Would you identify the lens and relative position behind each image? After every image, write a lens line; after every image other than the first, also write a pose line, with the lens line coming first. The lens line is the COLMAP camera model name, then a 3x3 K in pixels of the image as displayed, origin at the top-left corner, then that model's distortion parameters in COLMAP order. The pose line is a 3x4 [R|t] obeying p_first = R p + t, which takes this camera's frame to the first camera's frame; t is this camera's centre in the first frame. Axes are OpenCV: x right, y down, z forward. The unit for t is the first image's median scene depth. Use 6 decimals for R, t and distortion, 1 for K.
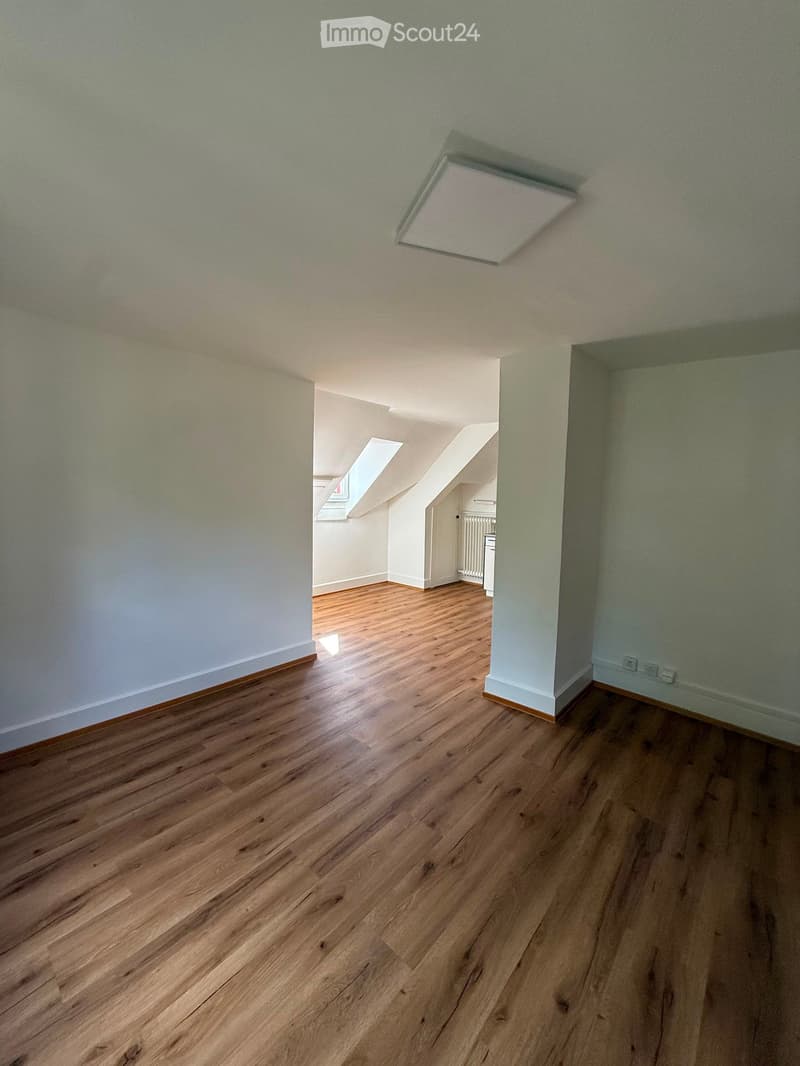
lens RADIAL K [[426.3, 0, 404.5], [0, 426.3, 530.3], [0, 0, 1]] dist [0.000779, 0.000153]
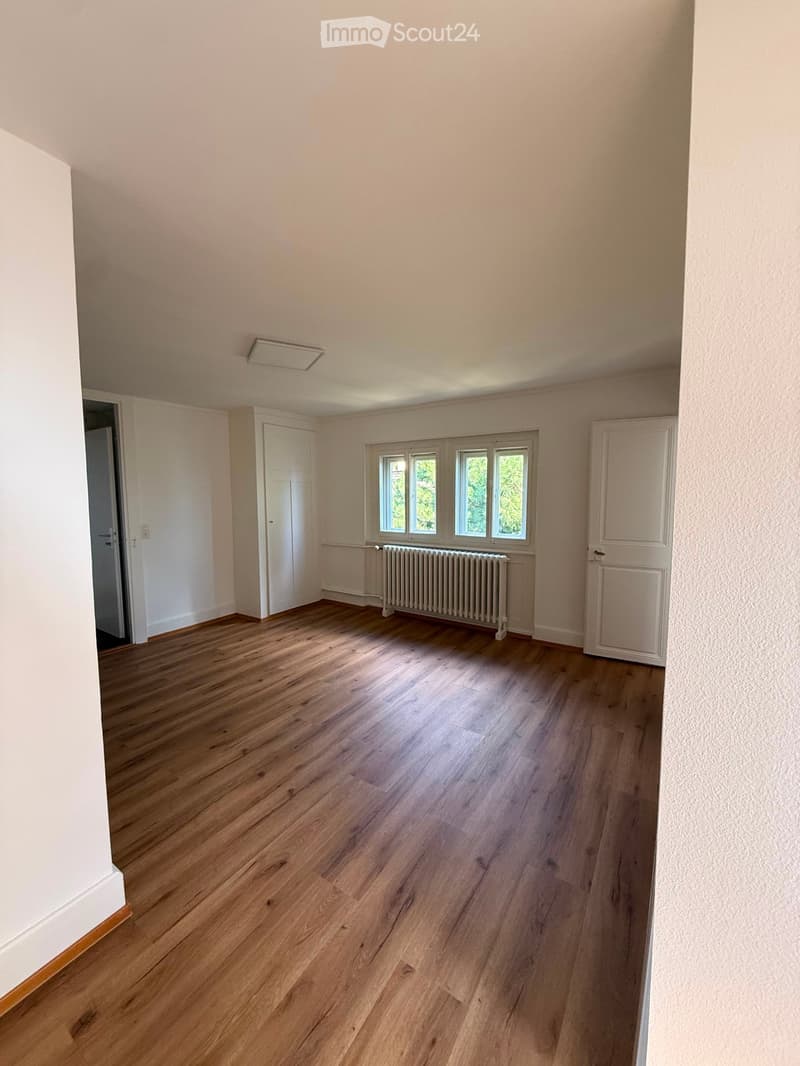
lens RADIAL K [[426.3, 0, 404.5], [0, 426.3, 530.3], [0, 0, 1]] dist [0.000779, 0.000153]
pose [[-0.988486, -0.011645, -0.150863, -0.067262], [-0.037250, 0.985077, 0.168035, -0.189790], [0.146655, 0.171720, -0.974169, 2.377938]]
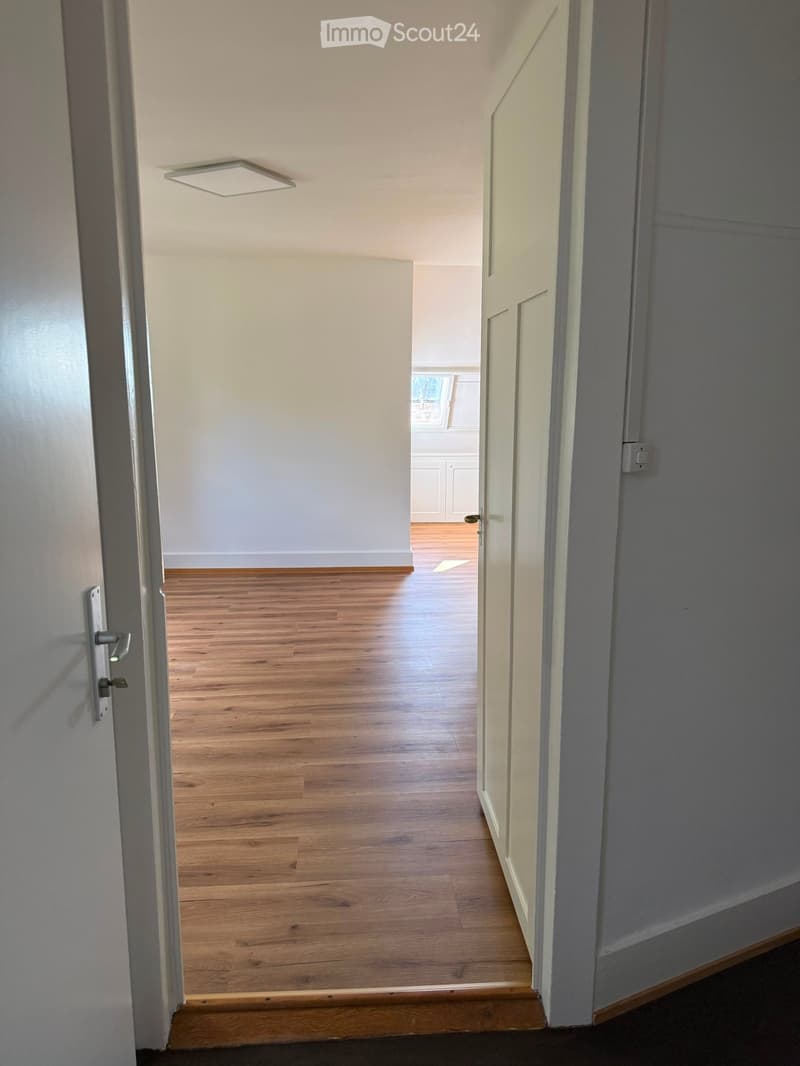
lens RADIAL K [[748.4, 0, 400.0], [0, 748.4, 533.0], [0, 0, 1]] dist [0.044789, -0.049011]
pose [[0.715830, 0.104803, -0.690365, 1.767417], [-0.045101, 0.993547, 0.104065, 0.111907], [0.696816, -0.043357, 0.715938, -0.328906]]
